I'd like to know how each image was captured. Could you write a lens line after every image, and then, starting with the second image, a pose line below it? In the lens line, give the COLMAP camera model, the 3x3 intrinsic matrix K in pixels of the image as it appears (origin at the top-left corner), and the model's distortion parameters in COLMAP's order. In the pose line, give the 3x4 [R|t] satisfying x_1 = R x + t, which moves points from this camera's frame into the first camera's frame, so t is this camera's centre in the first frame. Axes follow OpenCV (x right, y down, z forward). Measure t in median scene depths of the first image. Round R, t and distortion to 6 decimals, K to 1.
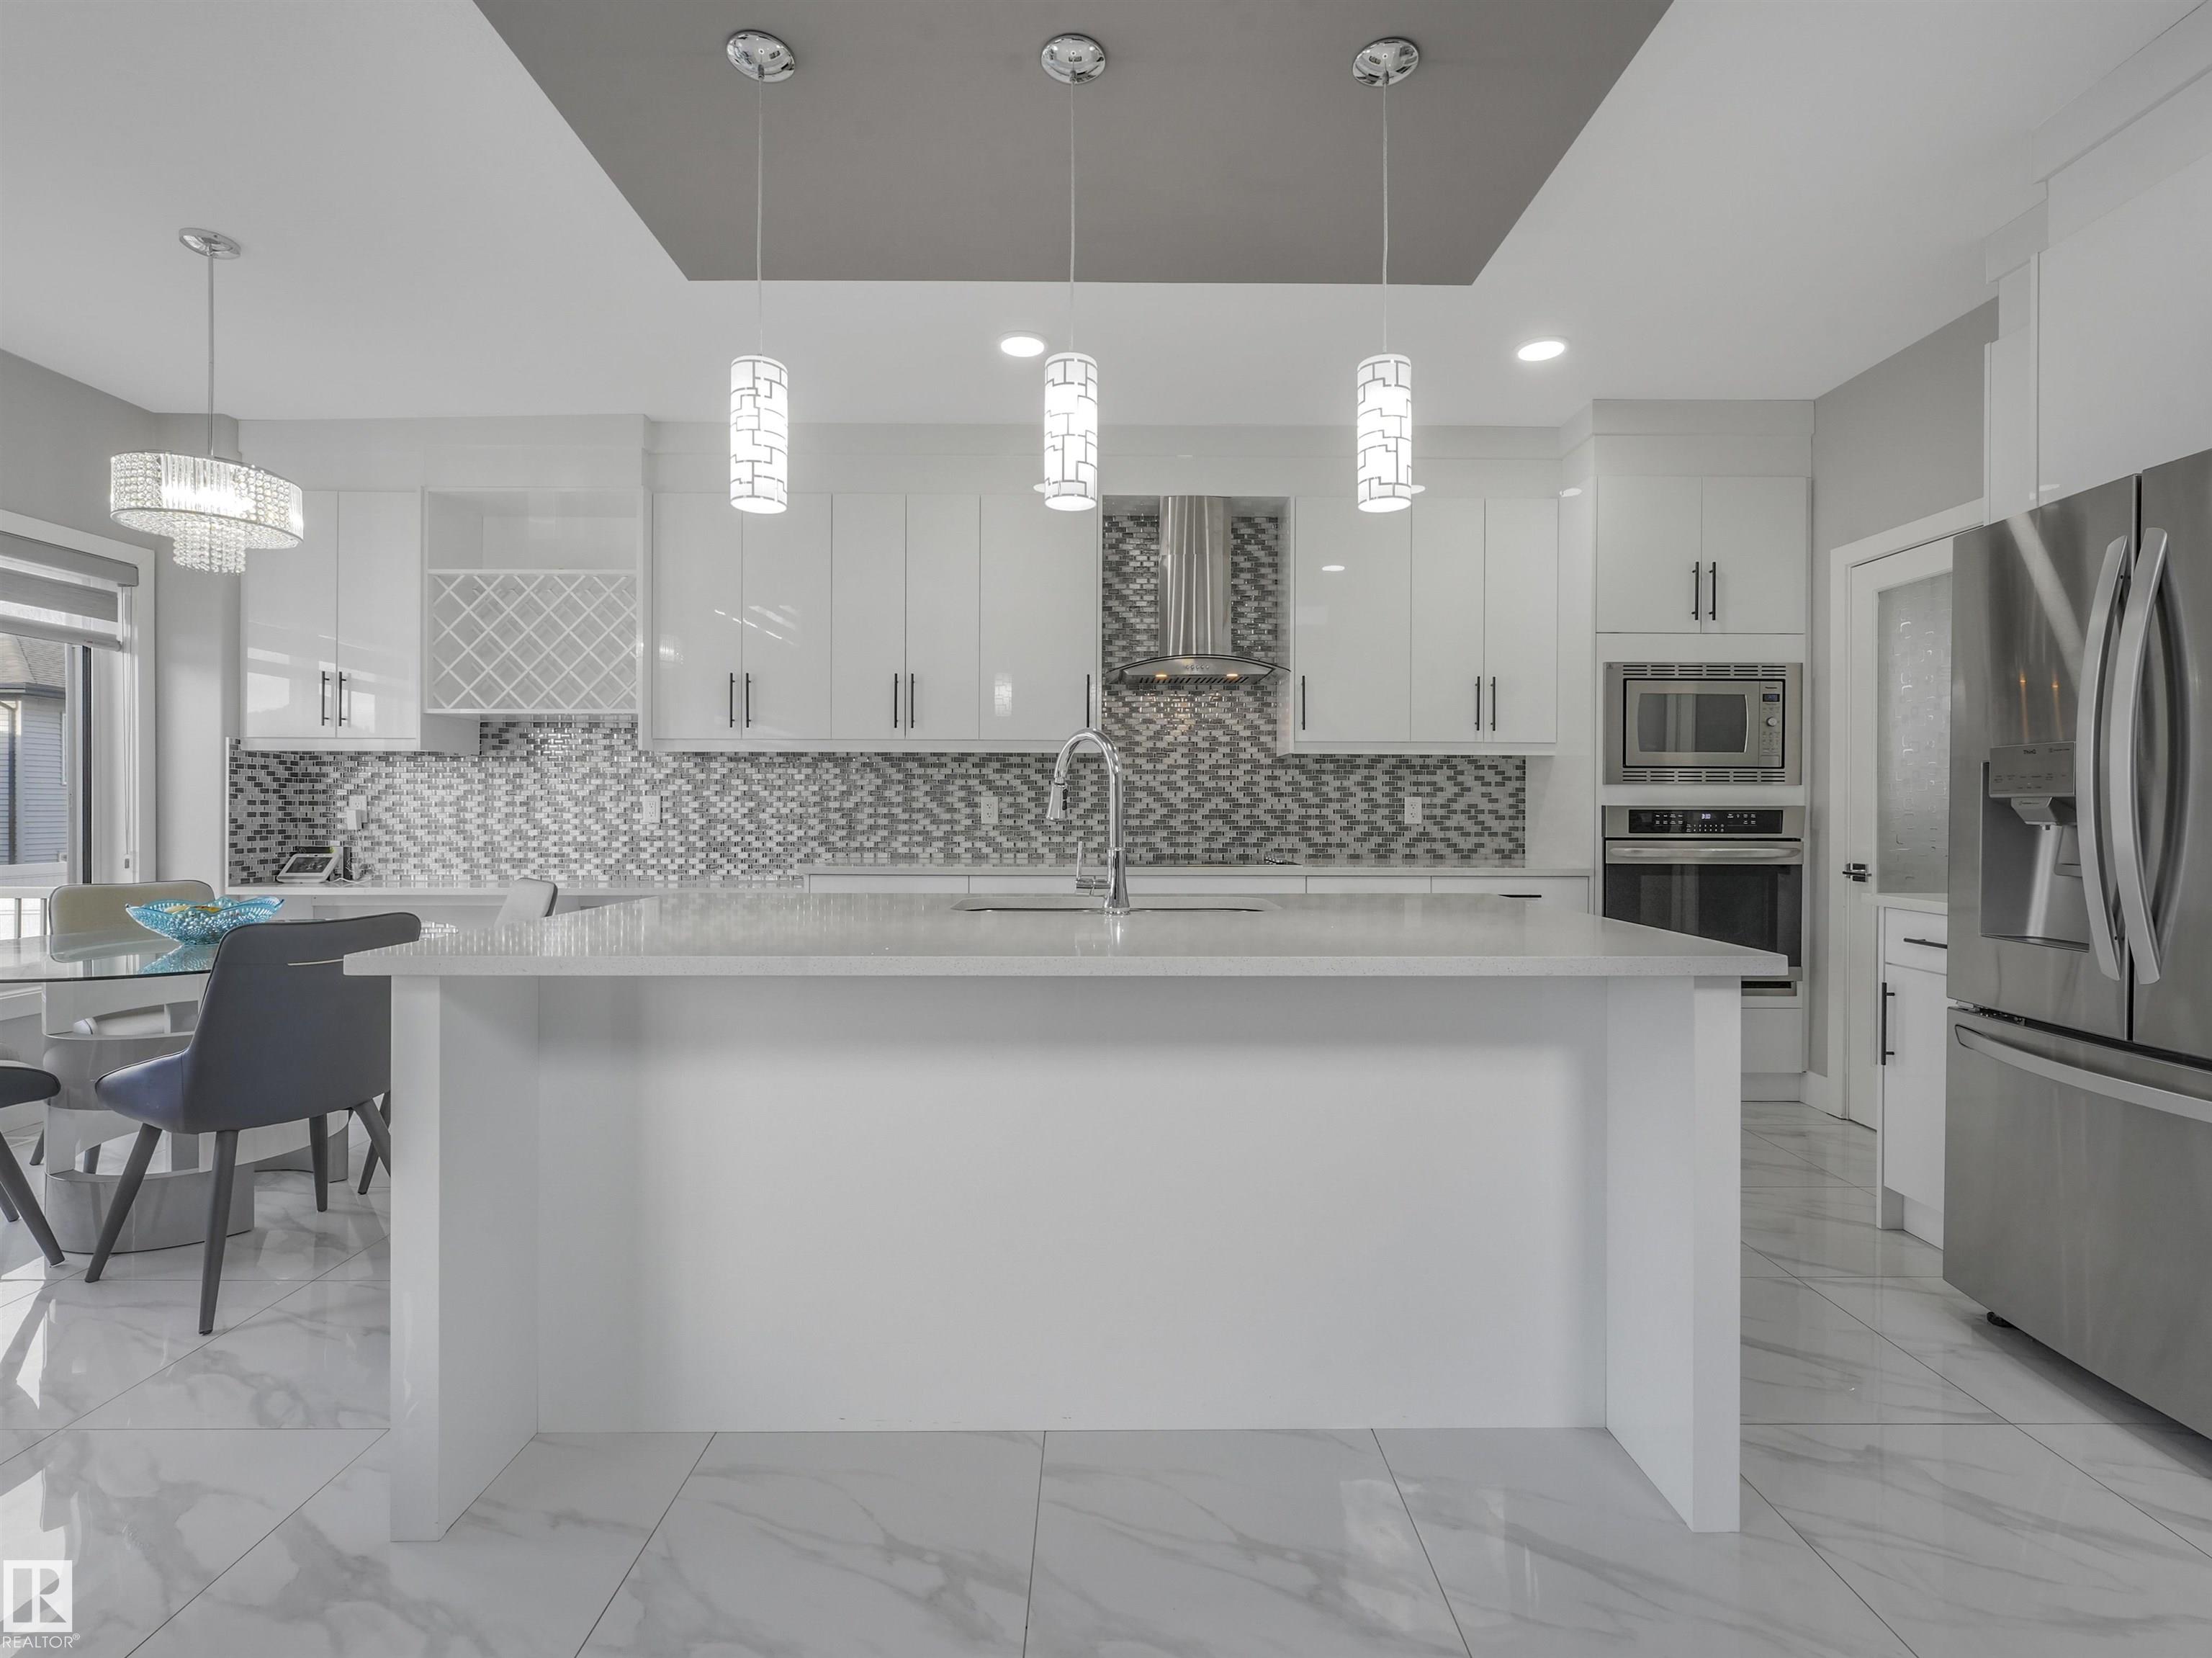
lens RADIAL K [[1021.5, 0, 1105.7], [0, 1021.5, 811.3], [0, 0, 1]] dist [-0.002597, 0.001929]
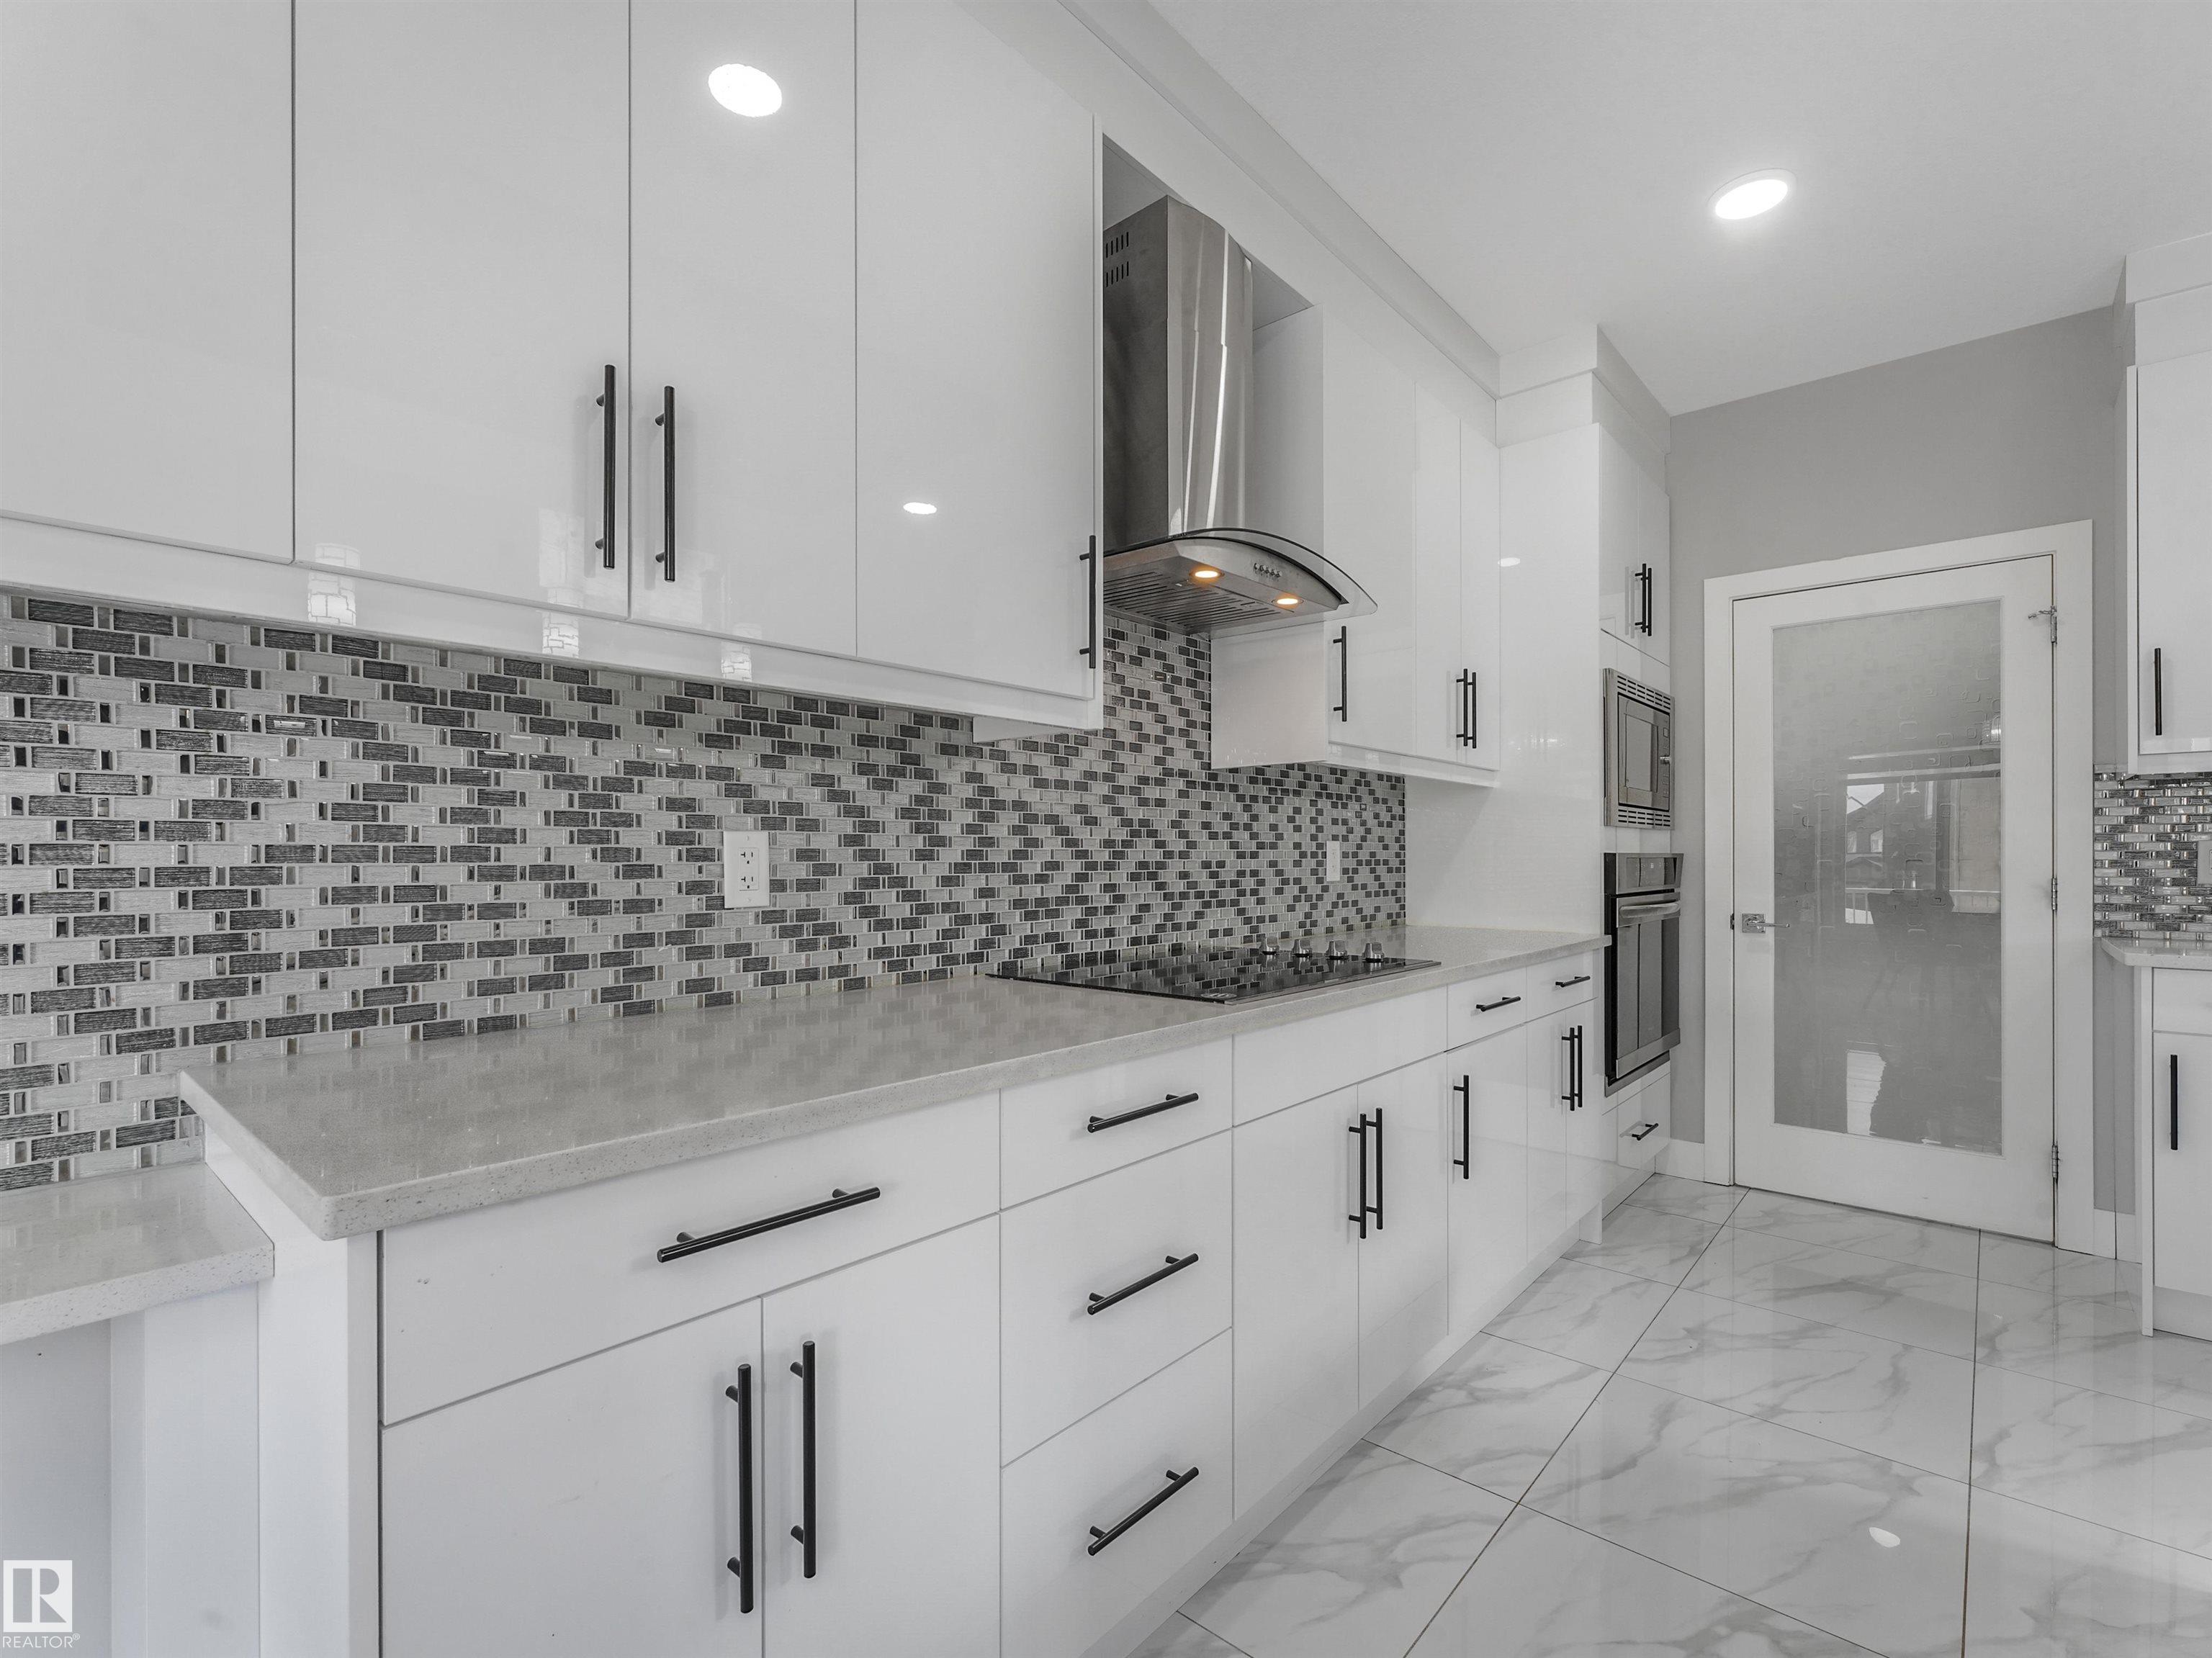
lens RADIAL K [[1021.3, 0, 1109.6], [0, 1021.3, 861.3], [0, 0, 1]] dist [-0.002597, 0.001929]
pose [[0.658792, -0.007155, 0.752291, -0.298293], [0.007212, 0.999969, 0.003194, -0.004127], [-0.752291, 0.003322, 0.658823, 0.668512]]
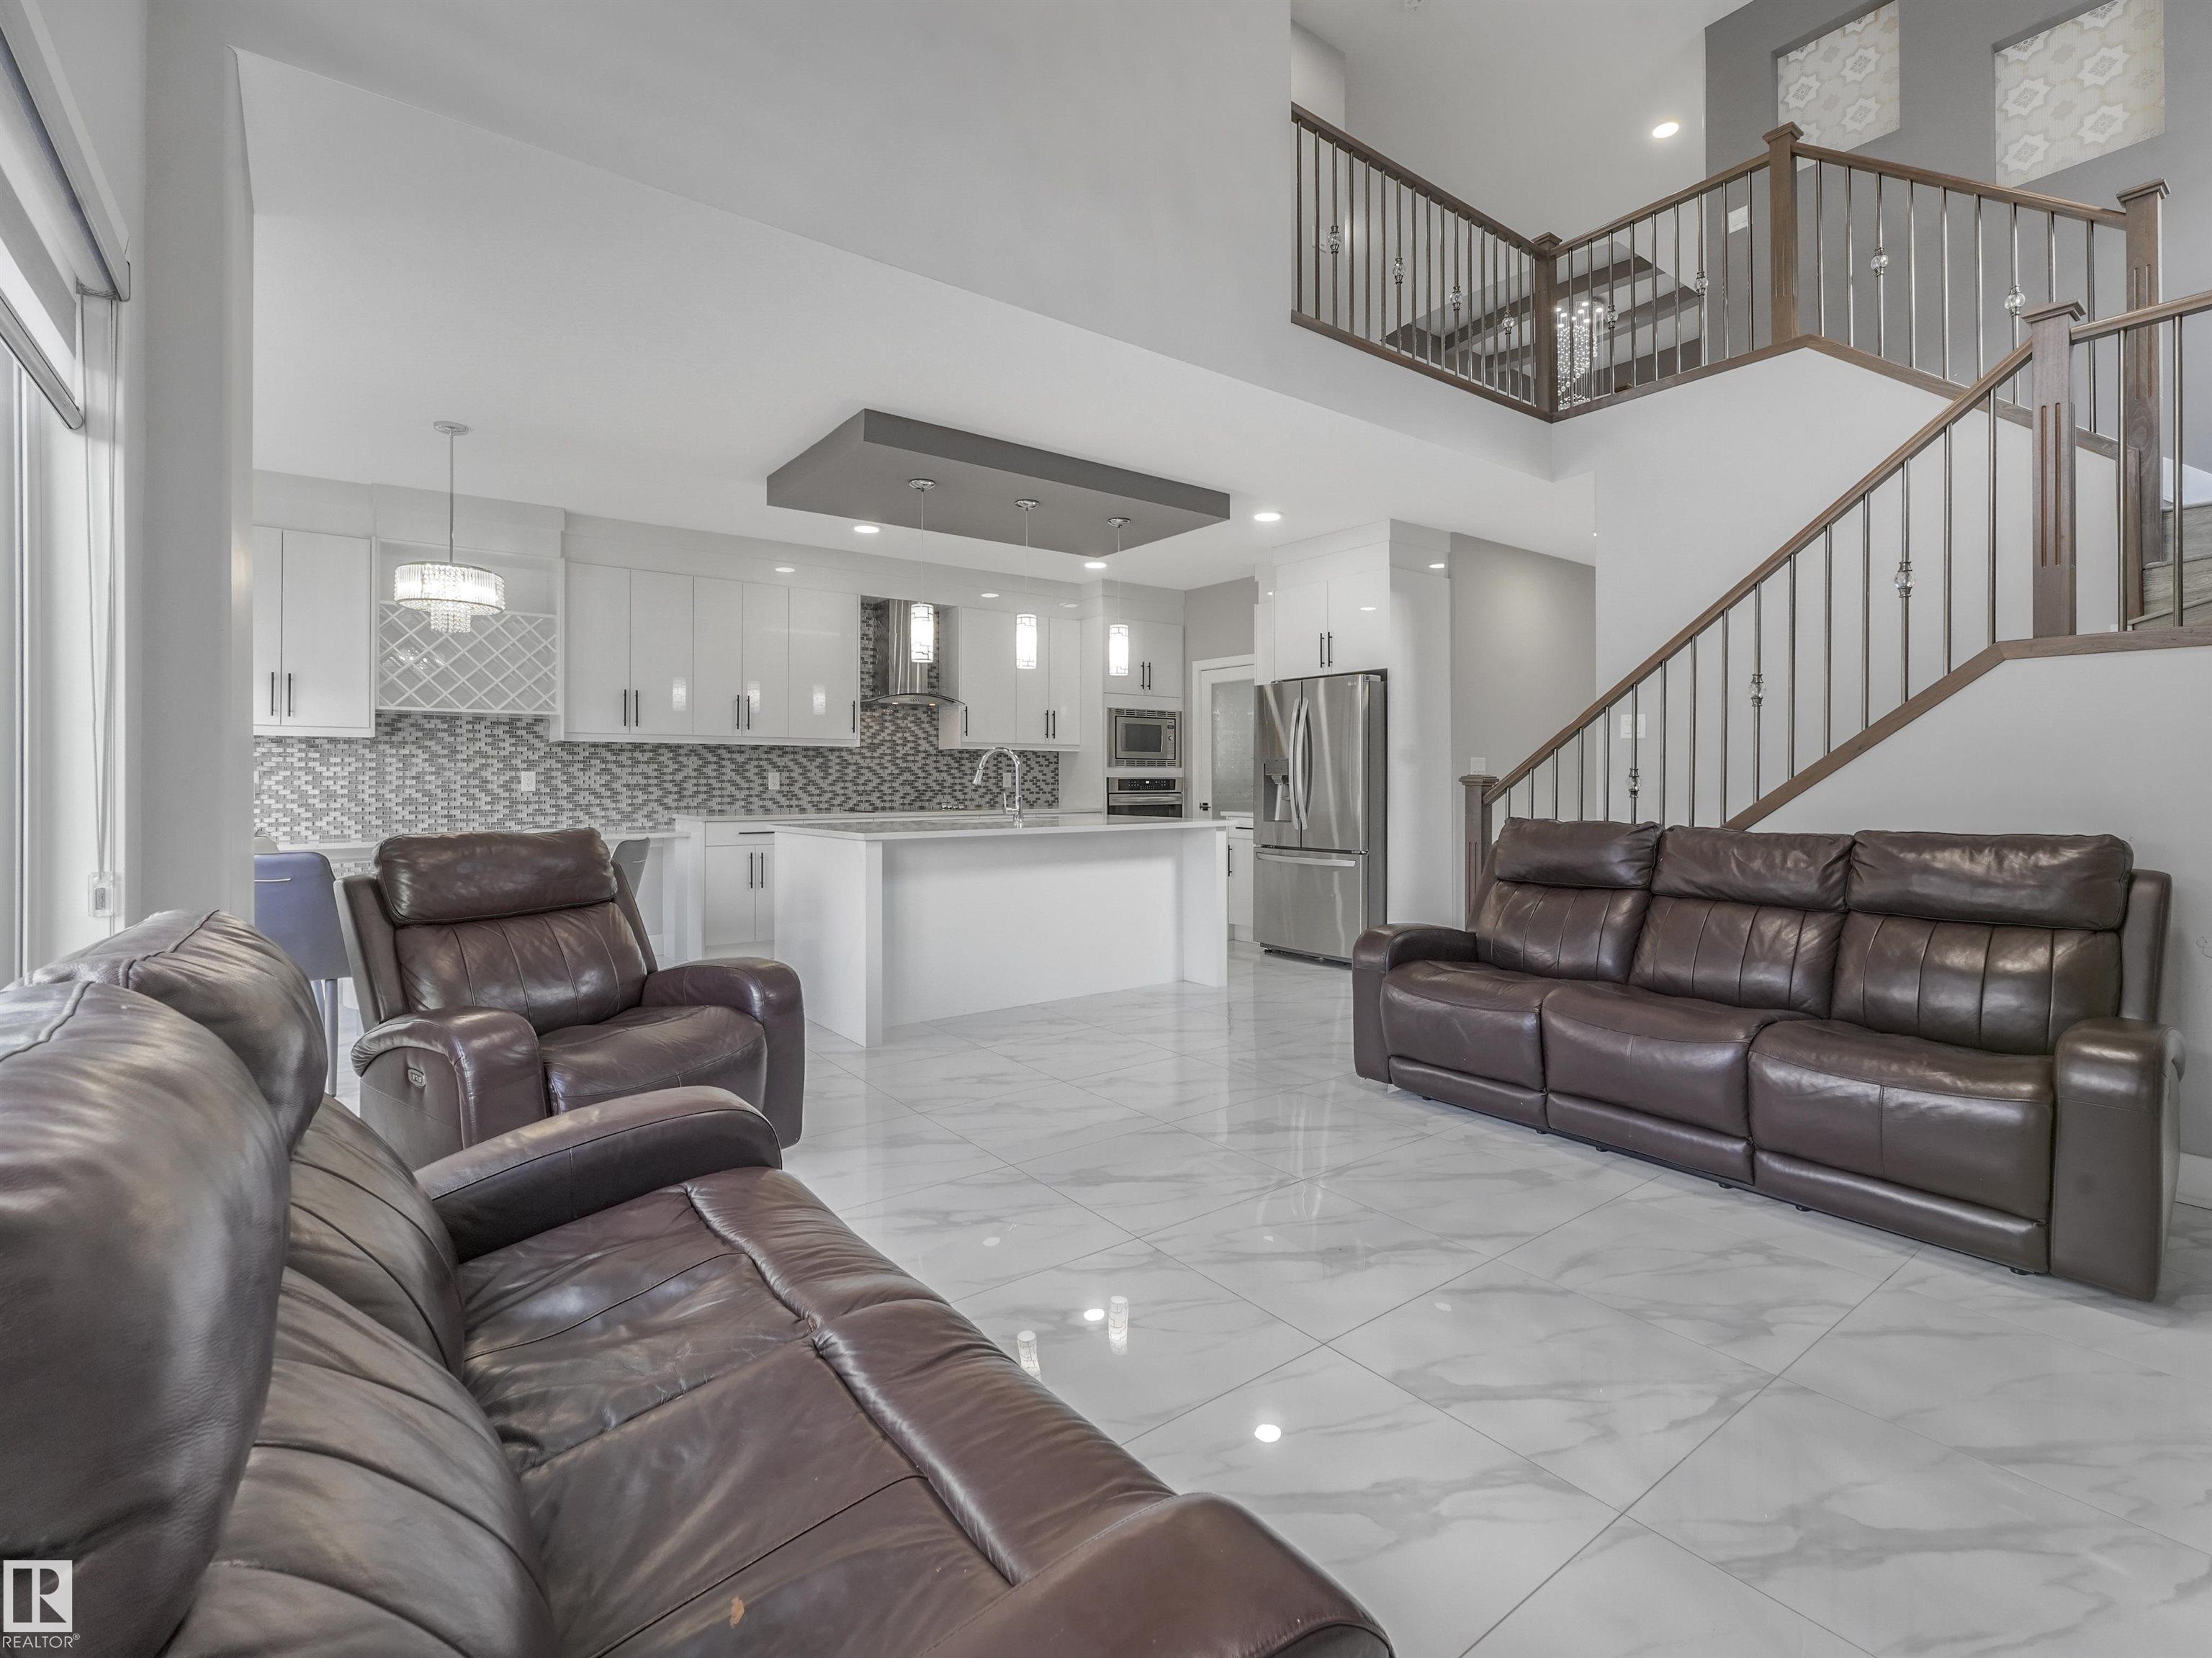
lens RADIAL K [[1021.3, 0, 1101.0], [0, 1021.3, 780.2], [0, 0, 1]] dist [-0.002597, 0.001929]
pose [[0.808264, -0.003820, 0.588808, -0.630281], [0.004411, 0.999990, 0.000433, -0.000728], [-0.588804, 0.002248, 0.808273, -0.561466]]
